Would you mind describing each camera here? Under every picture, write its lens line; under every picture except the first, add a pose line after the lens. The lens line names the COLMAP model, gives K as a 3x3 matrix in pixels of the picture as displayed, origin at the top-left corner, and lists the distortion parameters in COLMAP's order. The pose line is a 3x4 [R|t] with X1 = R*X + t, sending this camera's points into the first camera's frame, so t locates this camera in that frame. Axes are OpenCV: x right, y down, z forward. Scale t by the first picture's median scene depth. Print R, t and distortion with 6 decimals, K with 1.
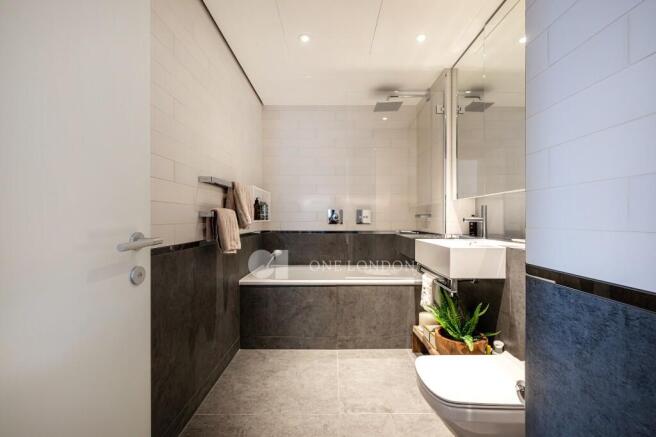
lens RADIAL K [[301.4, 0, 329.2], [0, 301.4, 219.9], [0, 0, 1]] dist [-0.003196, -0.001339]
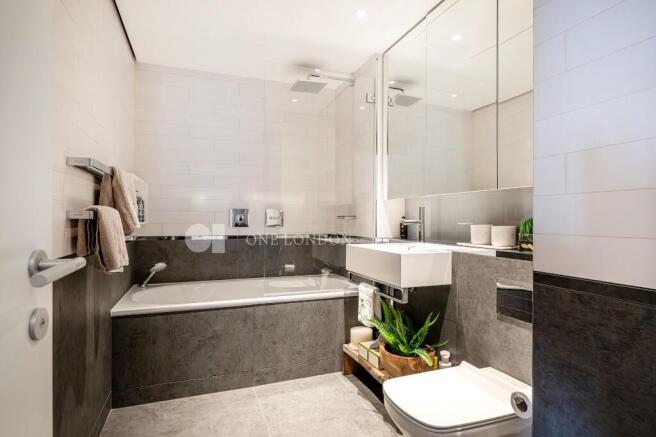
lens RADIAL K [[358.5, 0, 325.5], [0, 358.5, 219.2], [0, 0, 1]] dist [-0.002650, 0.000037]
pose [[0.933605, 0.001995, 0.358297, -0.141659], [-0.001707, 0.999998, -0.001120, -0.007103], [-0.358299, 0.000434, 0.933607, 0.059895]]
